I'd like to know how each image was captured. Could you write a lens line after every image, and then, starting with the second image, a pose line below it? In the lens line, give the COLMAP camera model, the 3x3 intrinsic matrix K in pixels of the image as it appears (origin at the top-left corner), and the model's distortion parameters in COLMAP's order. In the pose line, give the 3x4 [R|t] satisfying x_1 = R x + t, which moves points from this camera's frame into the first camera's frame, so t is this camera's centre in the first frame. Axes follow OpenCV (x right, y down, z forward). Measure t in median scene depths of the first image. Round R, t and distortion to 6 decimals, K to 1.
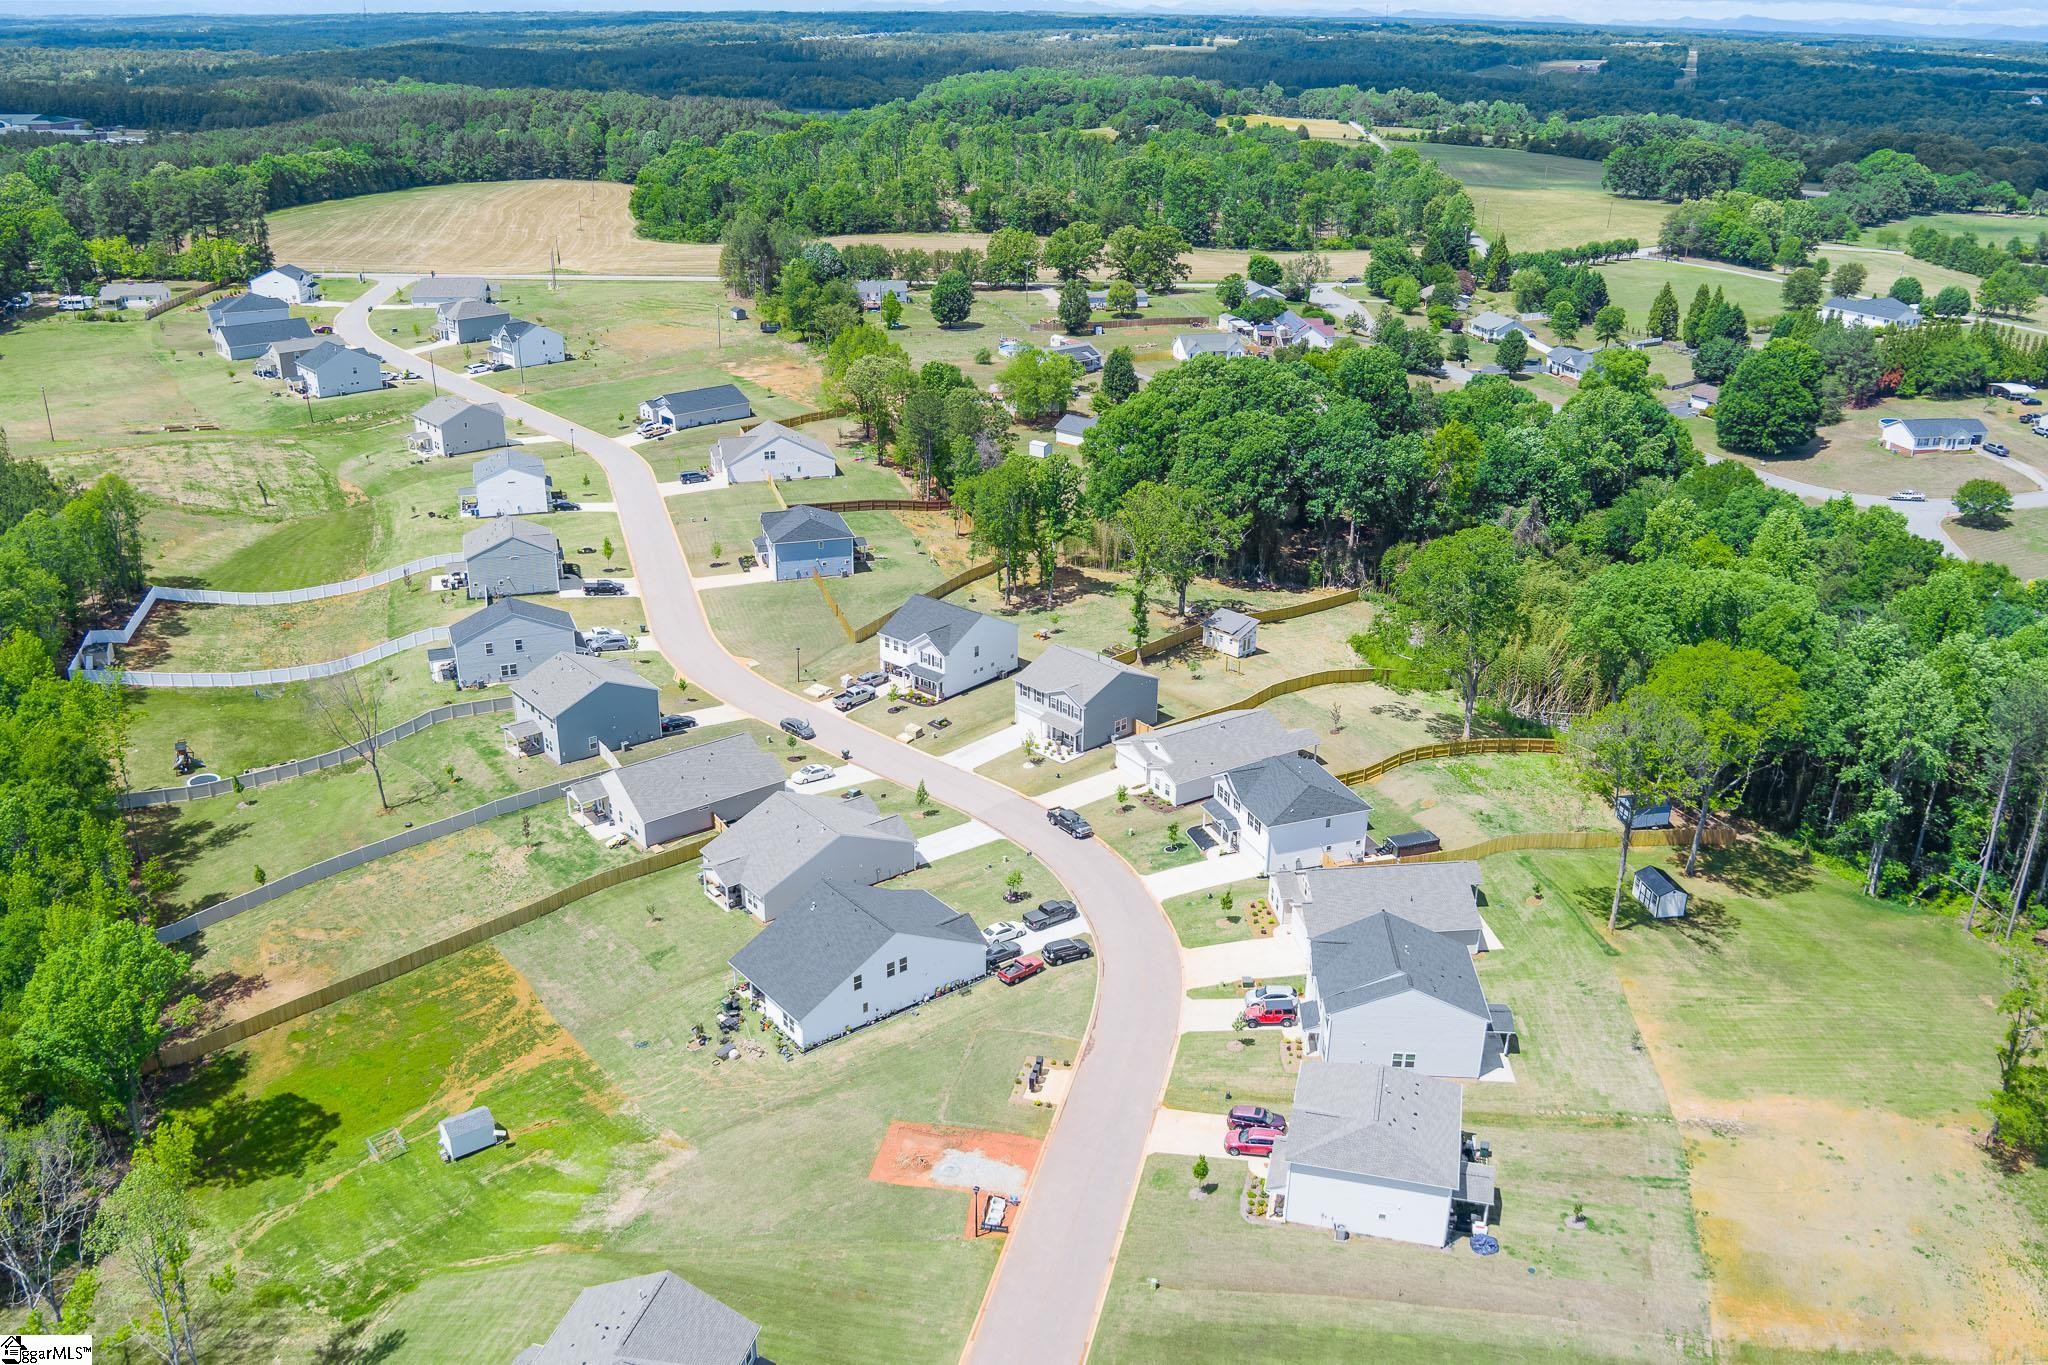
lens RADIAL K [[1663.0, 0, 1019.3], [0, 1663.0, 682.0], [0, 0, 1]] dist [-0.088487, 0.035346]
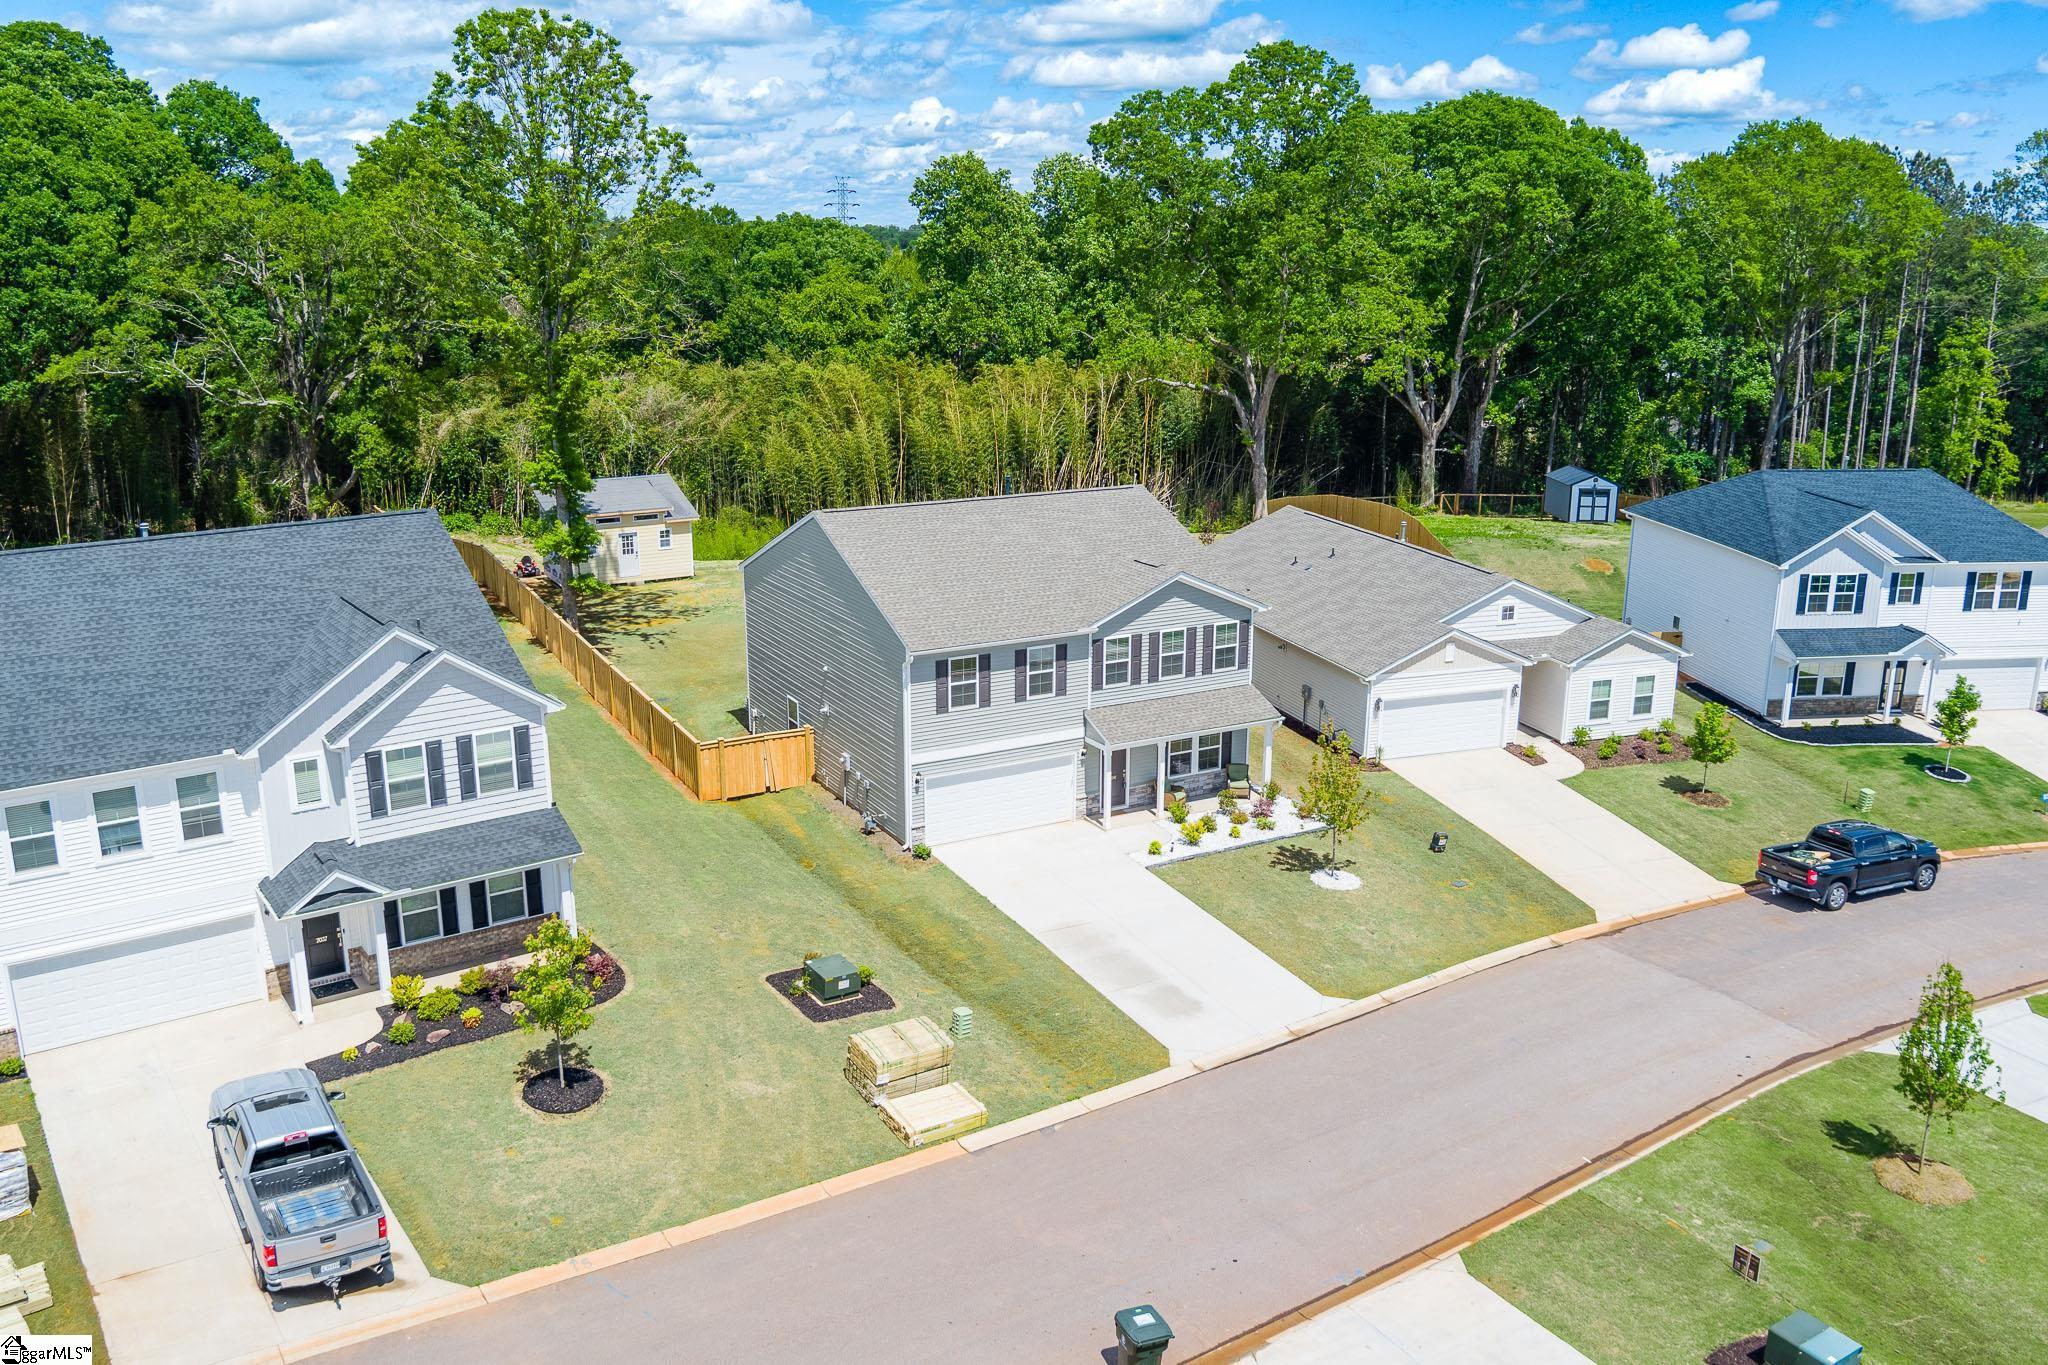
lens RADIAL K [[1663.0, 0, 1019.3], [0, 1663.0, 682.0], [0, 0, 1]] dist [-0.088487, 0.035346]
pose [[0.229332, -0.262636, 0.937246, -0.173390], [0.368246, 0.914748, 0.166227, -0.024797], [-0.901000, 0.307016, 0.306495, 0.764791]]
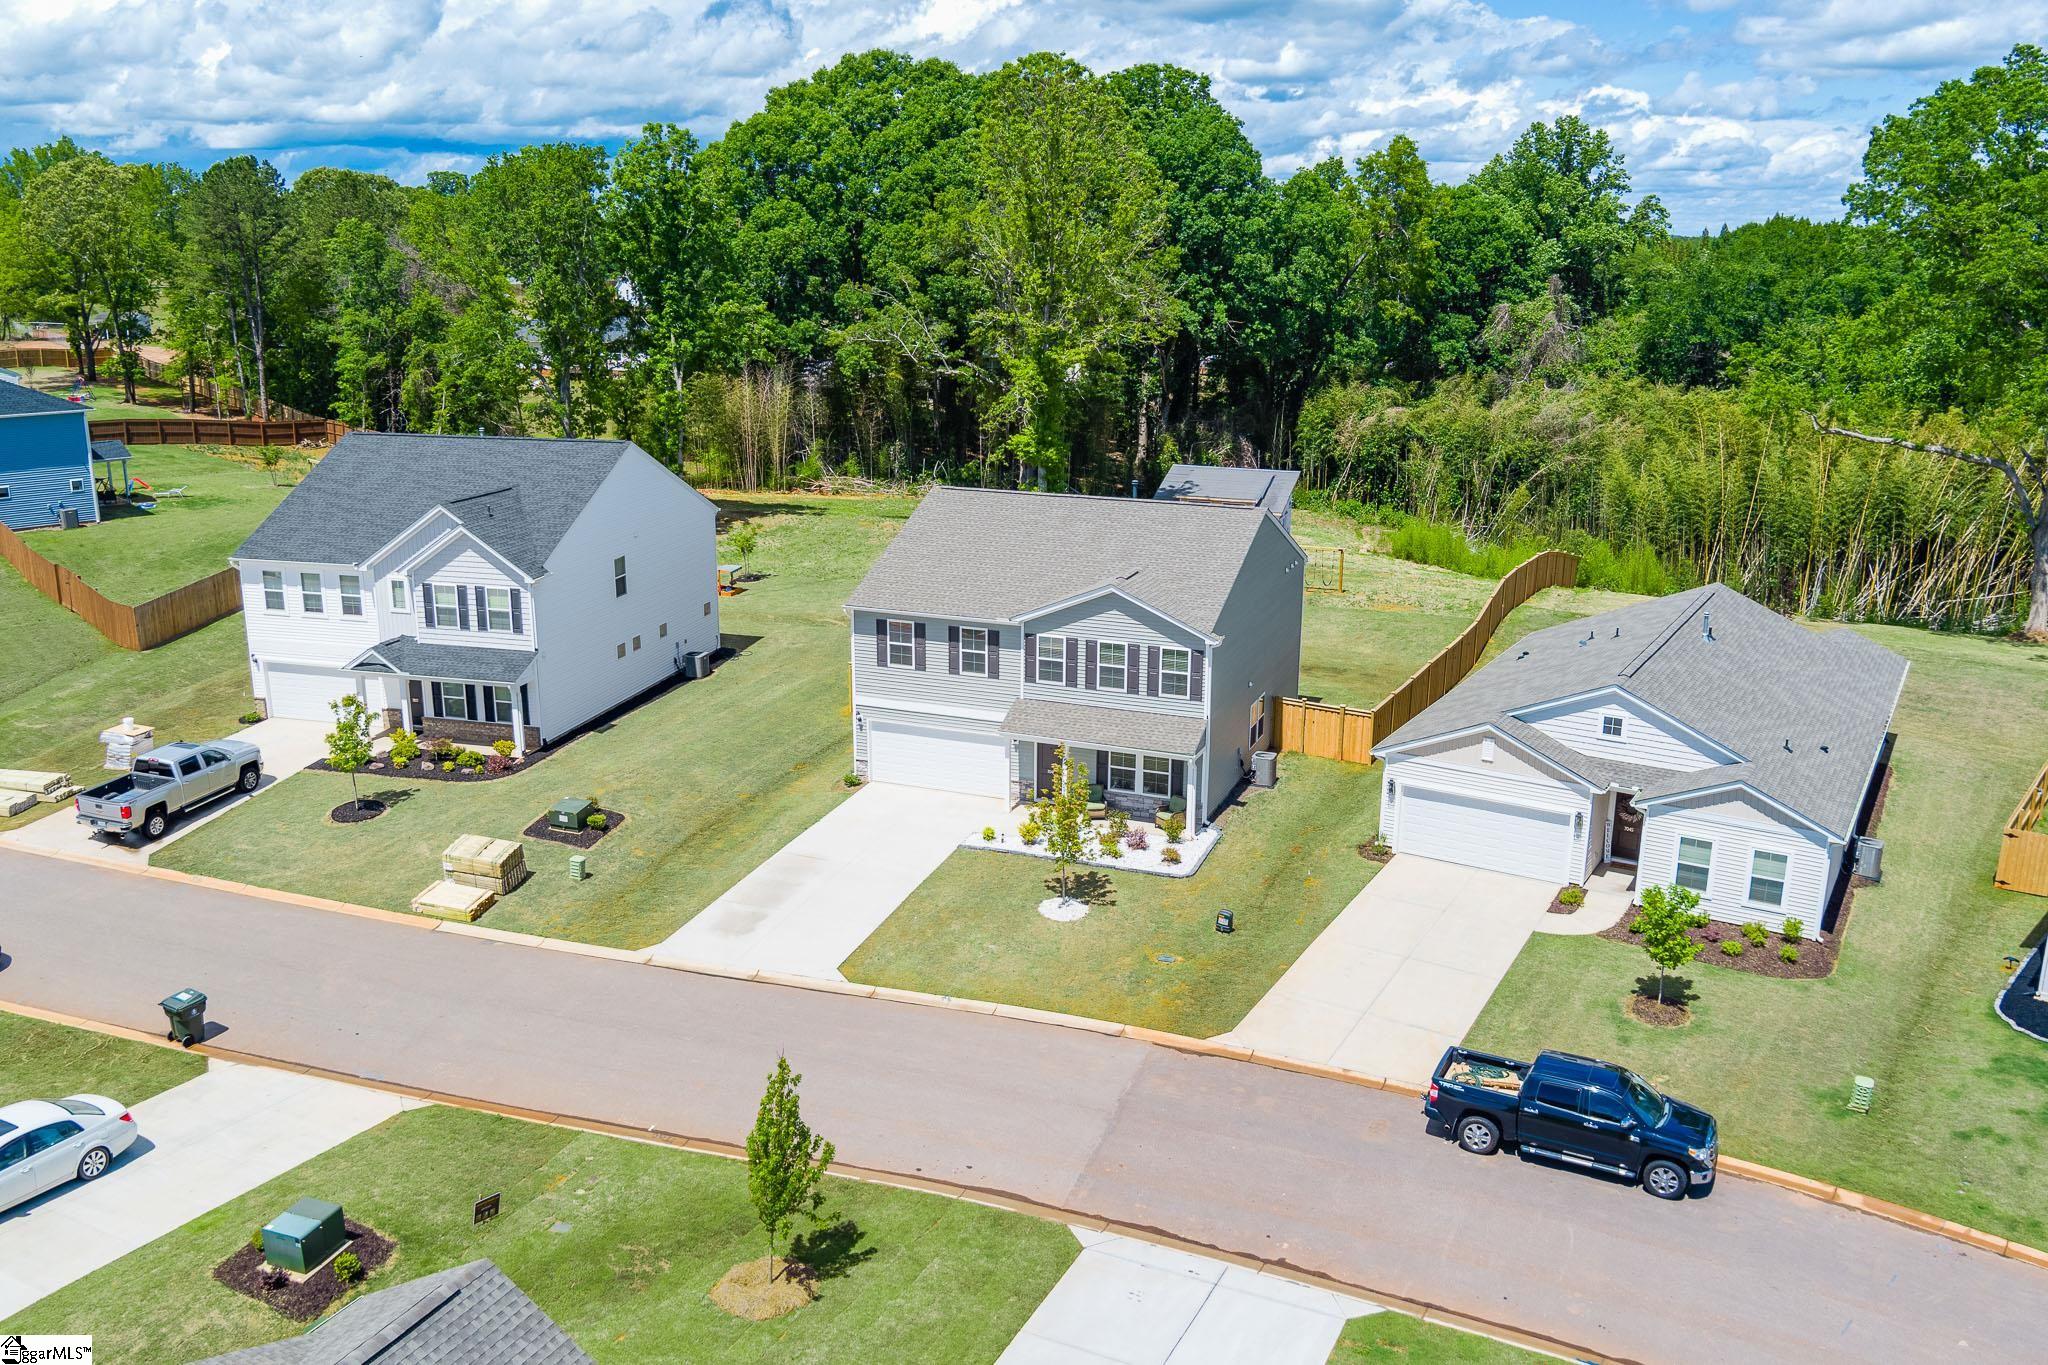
lens RADIAL K [[1663.0, 0, 1019.3], [0, 1663.0, 682.0], [0, 0, 1]] dist [-0.088487, 0.035346]
pose [[0.900141, -0.117755, 0.419380, -0.073807], [0.168344, 0.982005, -0.085596, 0.030187], [-0.401753, 0.147649, 0.903767, 0.629582]]
